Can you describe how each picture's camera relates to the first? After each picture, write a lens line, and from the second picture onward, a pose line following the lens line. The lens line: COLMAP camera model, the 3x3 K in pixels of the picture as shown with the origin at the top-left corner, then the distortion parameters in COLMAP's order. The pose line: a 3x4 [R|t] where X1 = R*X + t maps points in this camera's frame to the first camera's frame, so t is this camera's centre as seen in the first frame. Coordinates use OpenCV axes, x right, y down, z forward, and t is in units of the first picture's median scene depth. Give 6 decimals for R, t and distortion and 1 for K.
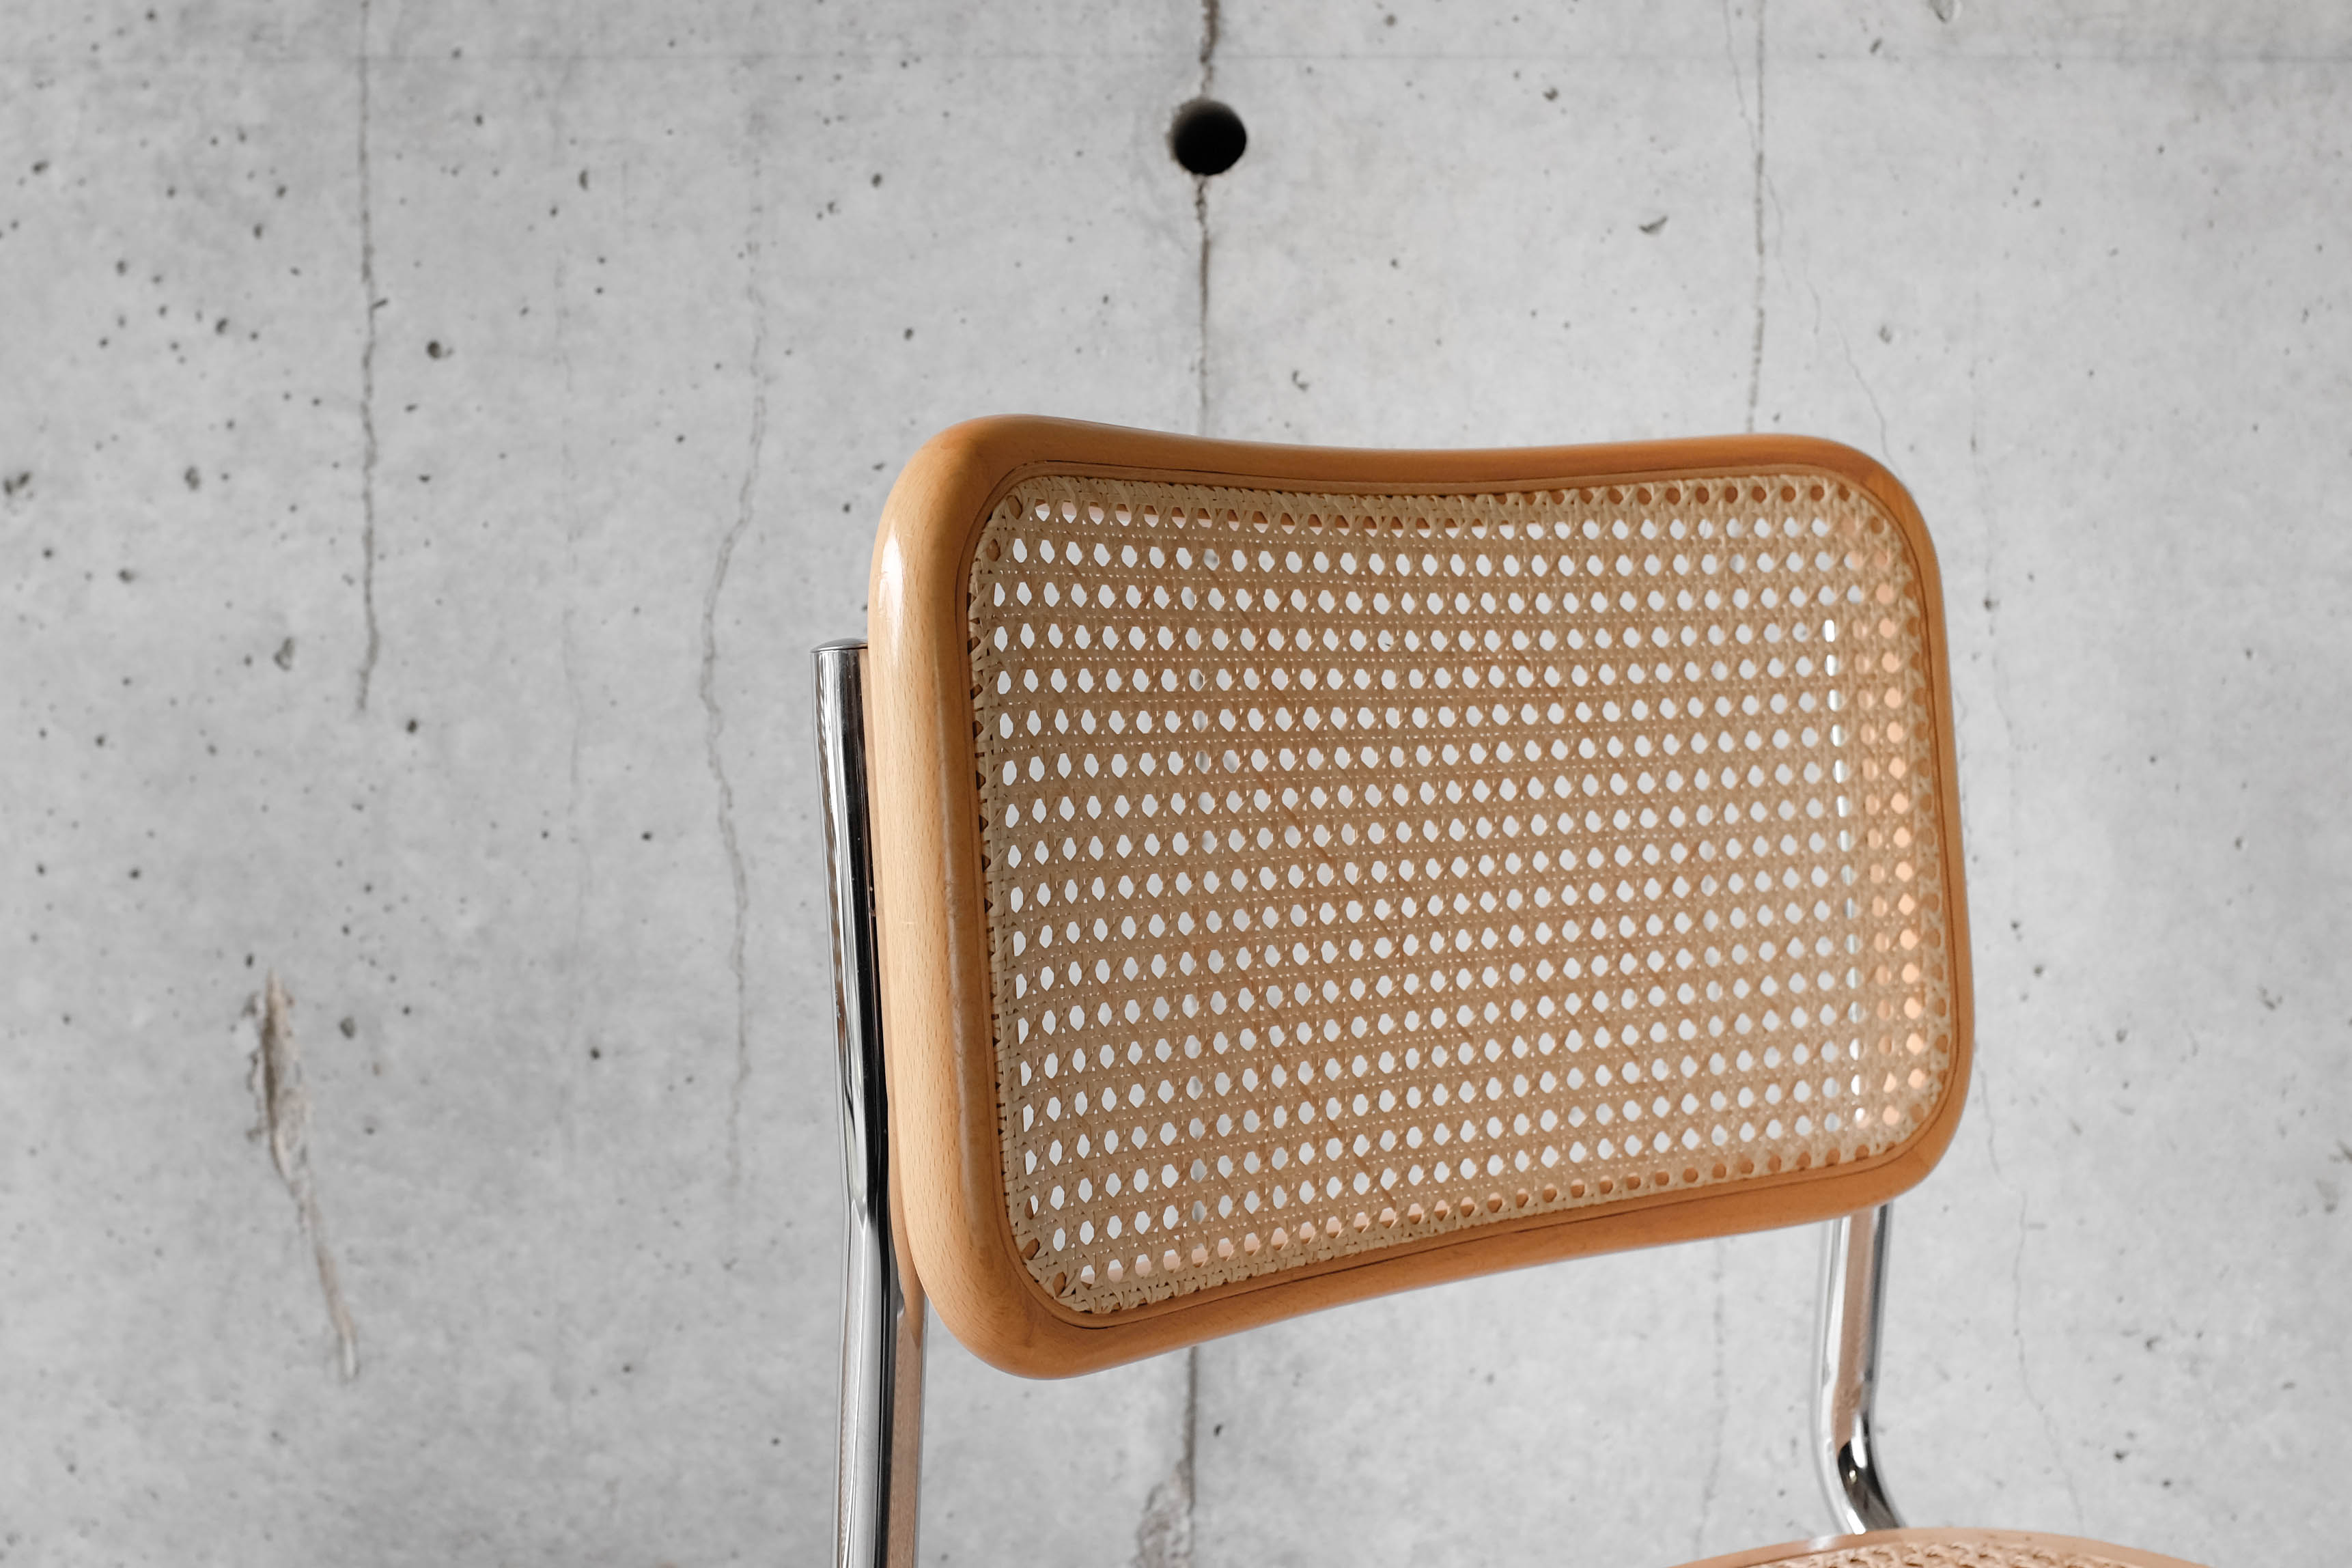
lens RADIAL K [[3427.6, 0, 974.2], [0, 3427.6, 645.7], [0, 0, 1]] dist [-0.104149, 0.133253]
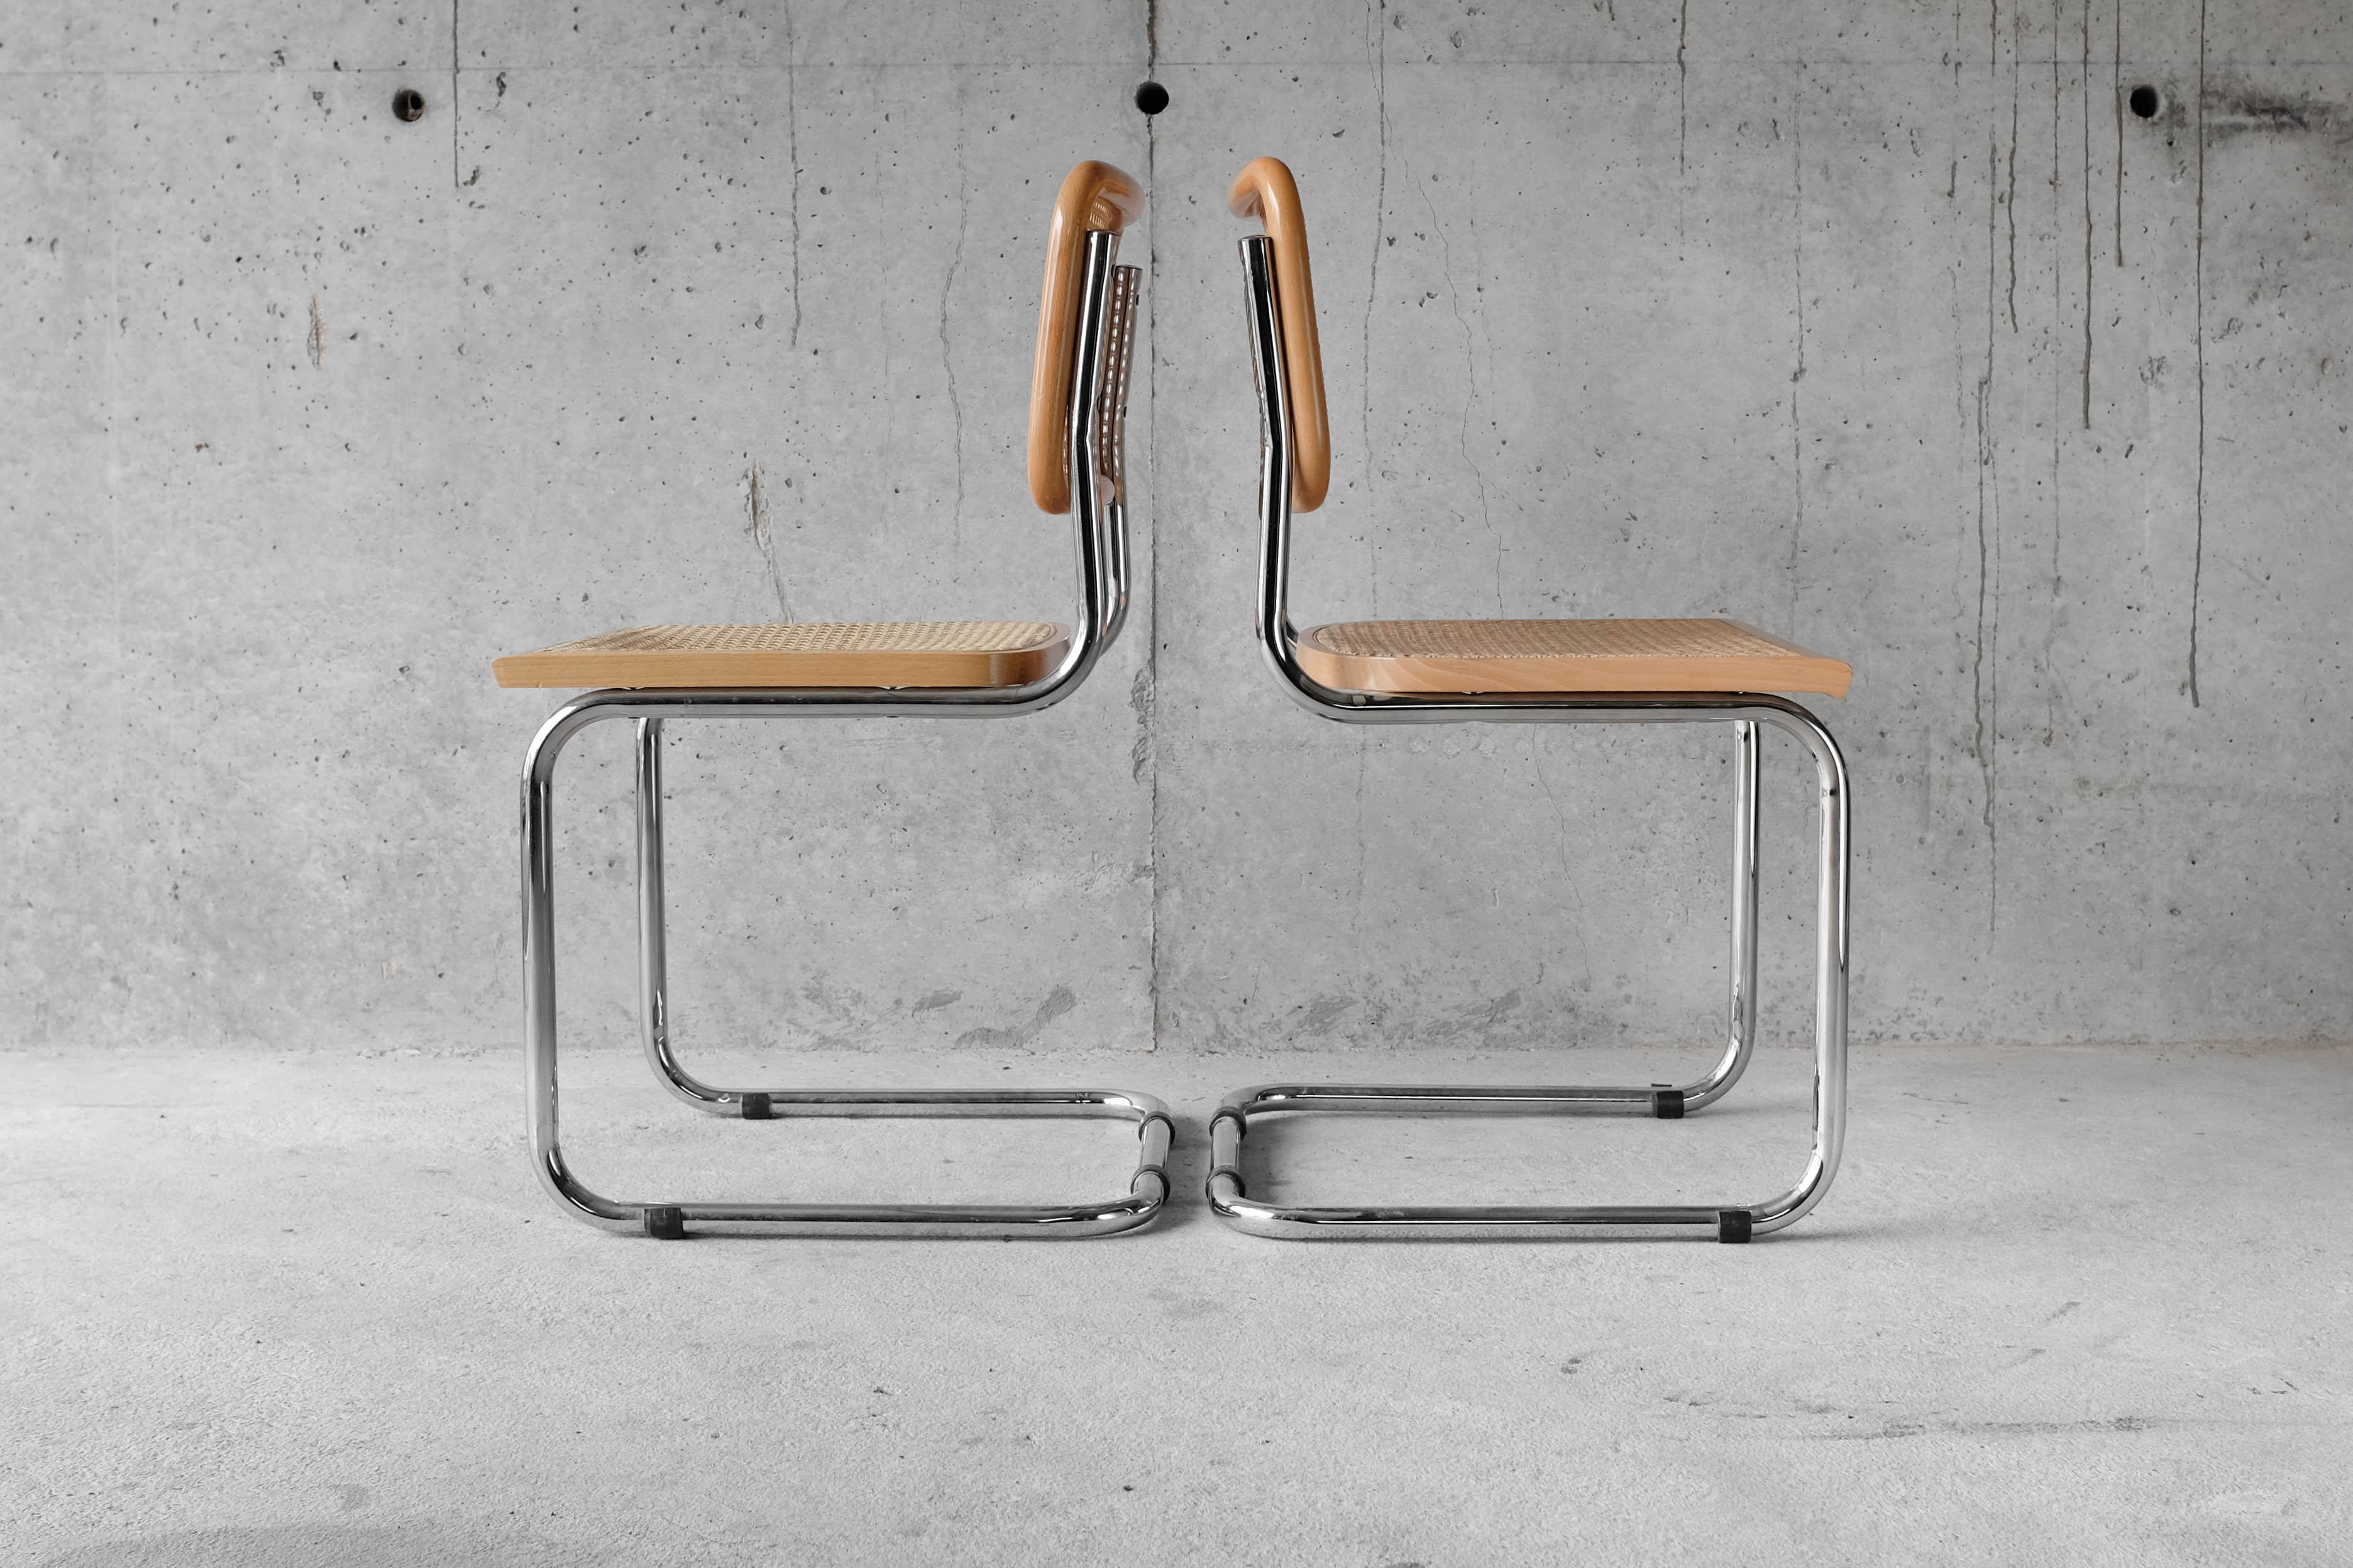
lens RADIAL K [[3111.3, 0, 1181.6], [0, 3111.3, 637.3], [0, 0, 1]] dist [-0.104075, 0.124407]
pose [[0.997124, -0.016264, 0.074022, -0.076242], [0.015338, 0.999797, 0.013054, 0.196516], [-0.074219, -0.011881, 0.997171, -1.145911]]
